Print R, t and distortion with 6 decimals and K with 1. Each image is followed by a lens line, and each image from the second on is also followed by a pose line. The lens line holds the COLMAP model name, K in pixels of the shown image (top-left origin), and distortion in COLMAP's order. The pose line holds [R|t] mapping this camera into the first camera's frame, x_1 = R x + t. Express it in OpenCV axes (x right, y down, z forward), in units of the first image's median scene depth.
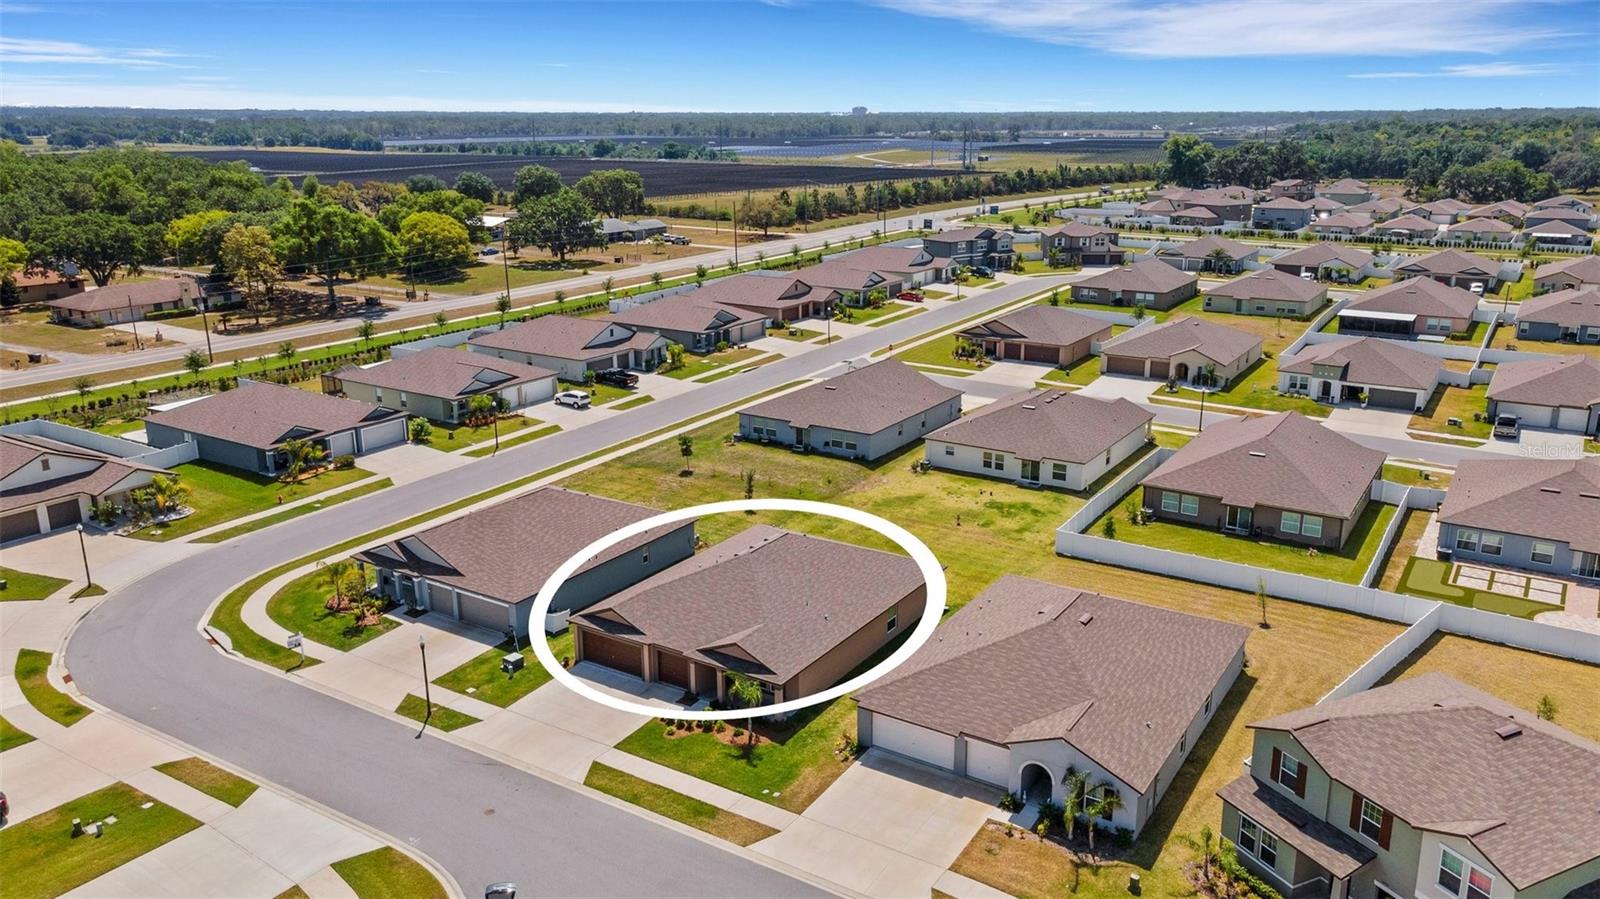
lens RADIAL K [[1174.4, 0, 800.0], [0, 1174.4, 449.5], [0, 0, 1]] dist [0.039314, -0.000544]
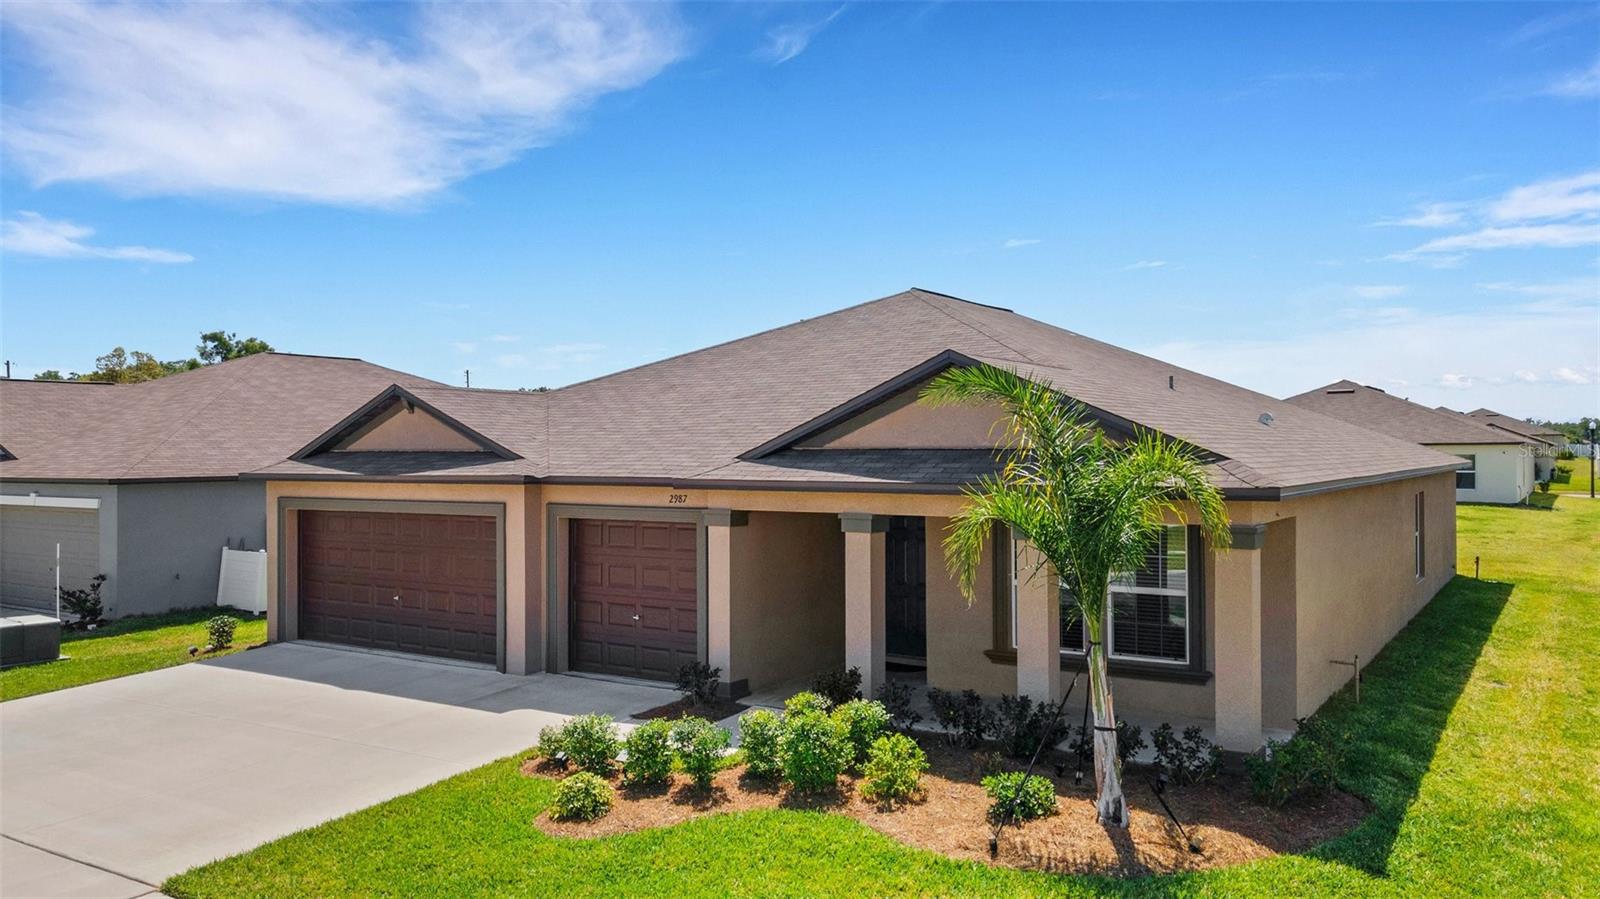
lens RADIAL K [[1174.4, 0, 800.0], [0, 1174.4, 449.5], [0, 0, 1]] dist [0.039314, -0.000544]
pose [[0.999932, -0.002142, -0.011444, -0.075892], [-0.001083, 0.961562, -0.274587, 0.228908], [0.011592, 0.274580, 0.961494, 0.806575]]
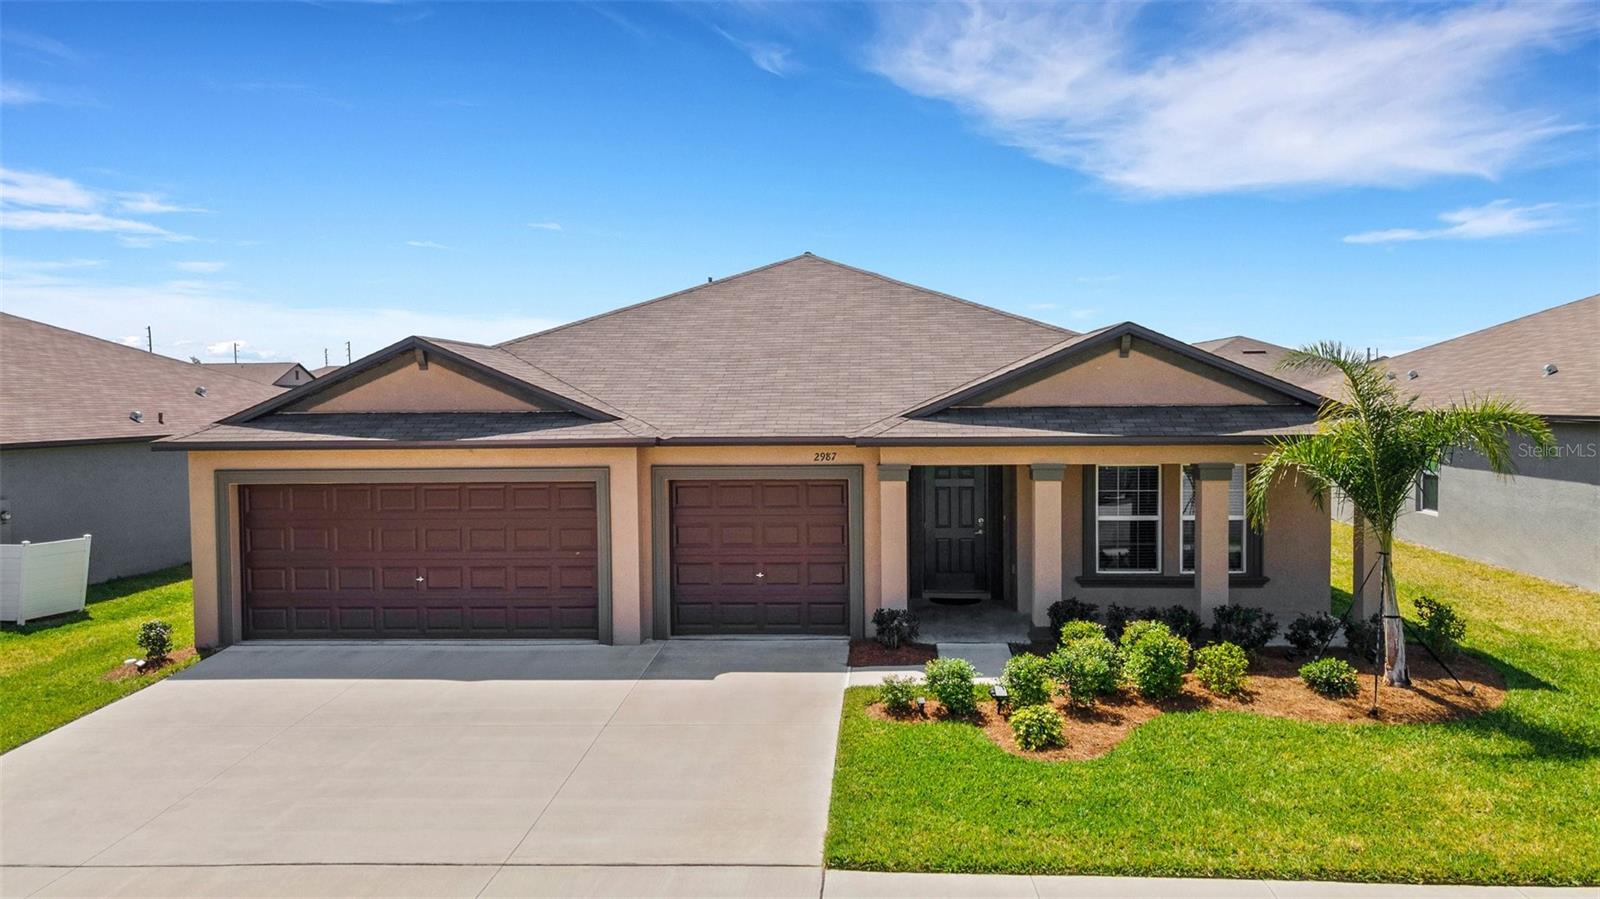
lens RADIAL K [[1174.4, 0, 800.0], [0, 1174.4, 449.5], [0, 0, 1]] dist [0.039314, -0.000544]
pose [[0.867825, -0.027433, 0.496112, -0.219527], [0.142429, 0.970308, -0.195490, 0.219711], [-0.476019, 0.240312, 0.845965, 0.830479]]
